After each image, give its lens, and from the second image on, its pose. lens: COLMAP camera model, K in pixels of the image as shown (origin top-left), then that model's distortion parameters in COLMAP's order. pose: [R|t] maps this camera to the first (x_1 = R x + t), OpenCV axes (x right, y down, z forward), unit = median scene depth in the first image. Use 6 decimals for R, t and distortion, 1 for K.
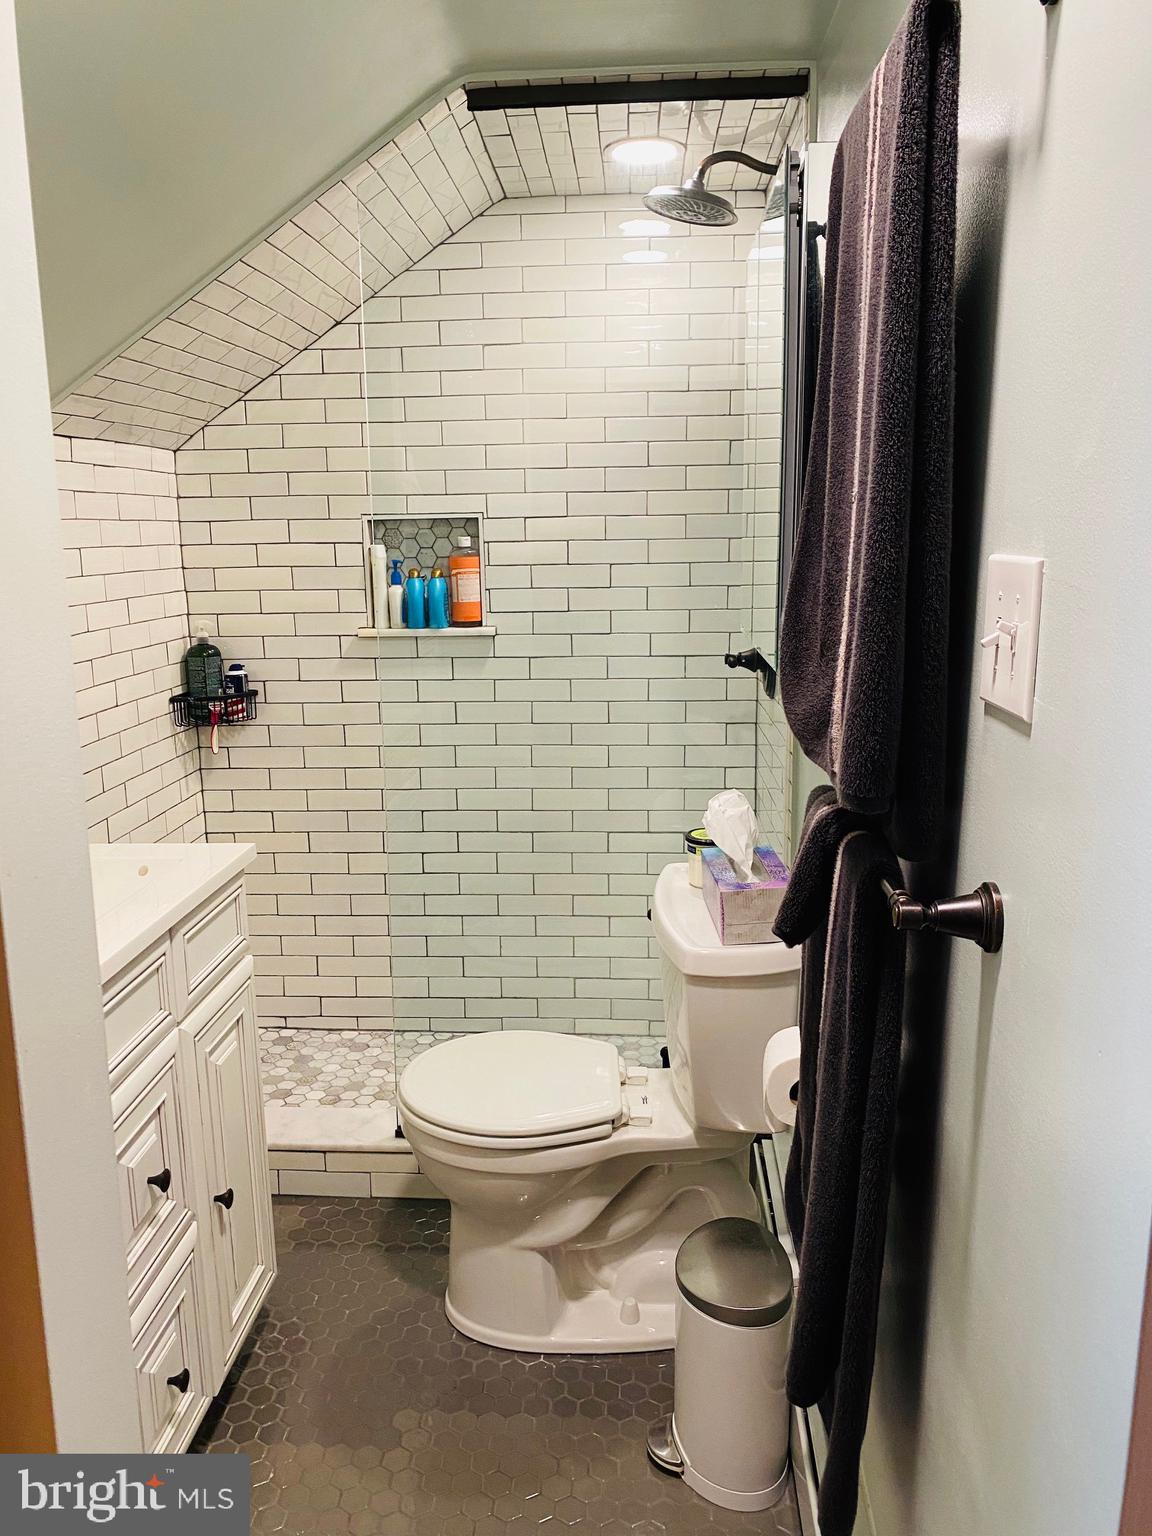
lens RADIAL K [[1159.8, 0, 572.2], [0, 1159.8, 766.3], [0, 0, 1]] dist [0.028660, -0.034502]
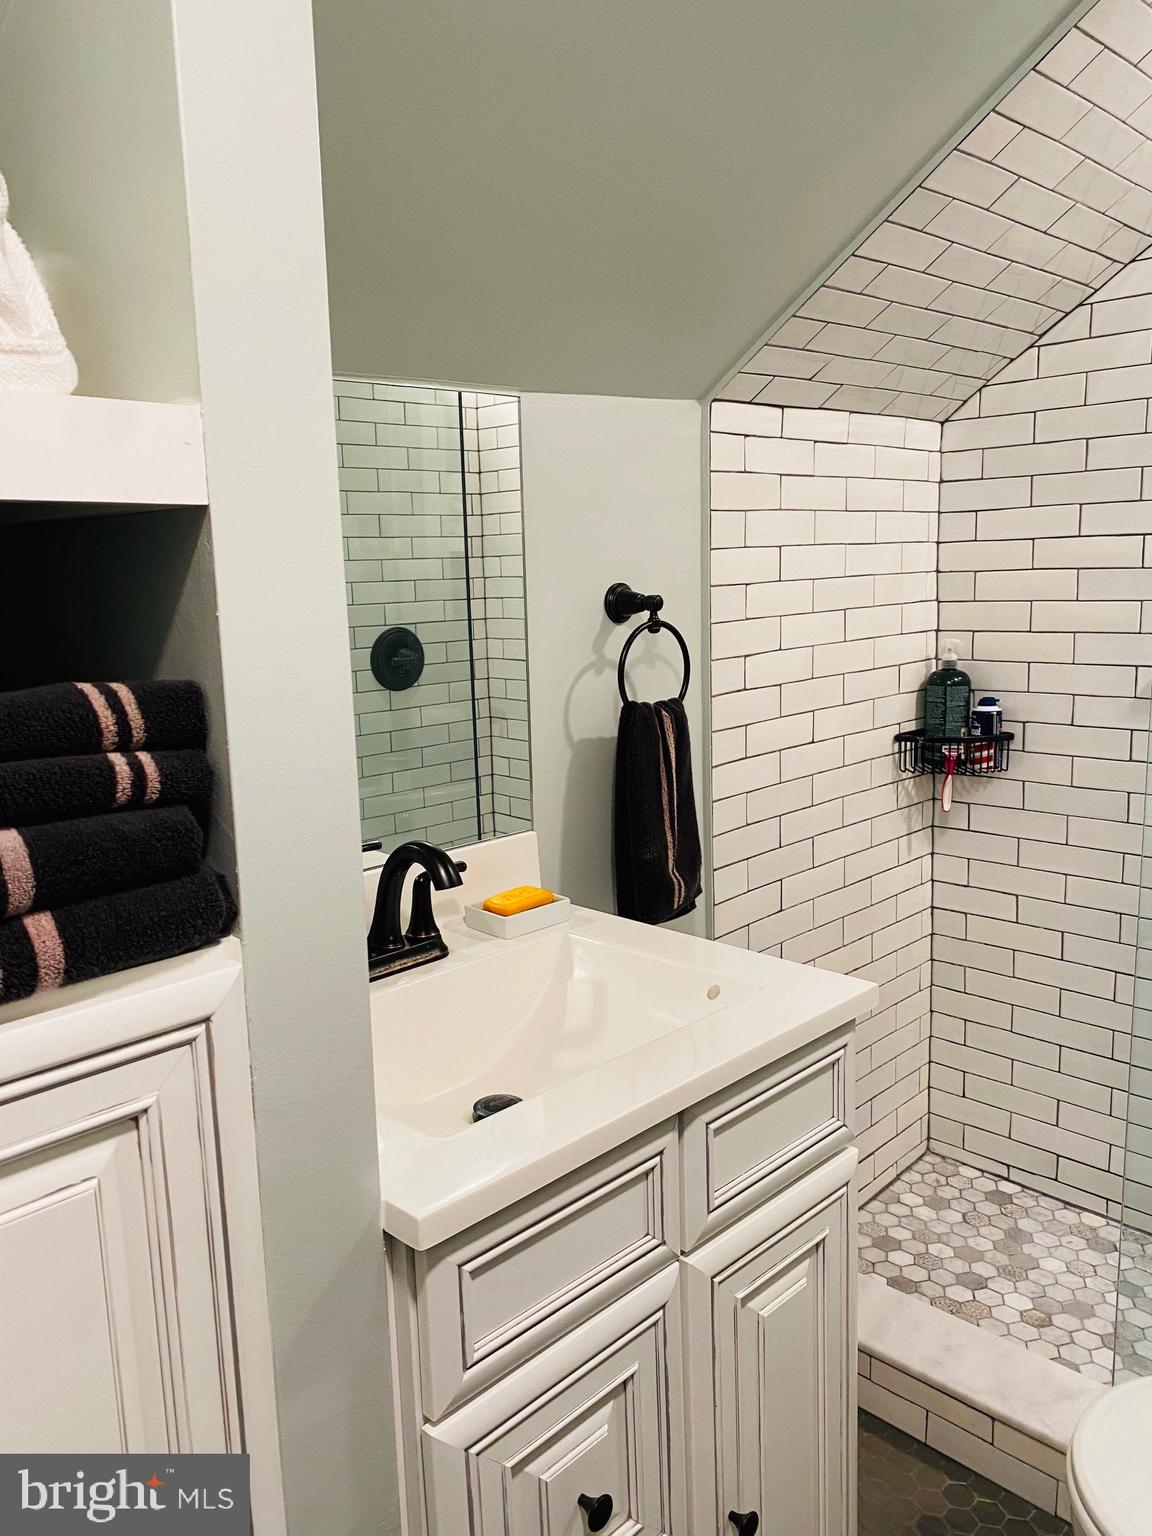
lens RADIAL K [[1159.8, 0, 592.5], [0, 1159.8, 763.7], [0, 0, 1]] dist [0.028660, -0.034502]
pose [[0.757532, 0.104558, -0.644370, 0.009789], [-0.112004, 0.993270, 0.029498, -0.038715], [0.643118, 0.049826, 0.764144, 0.256955]]
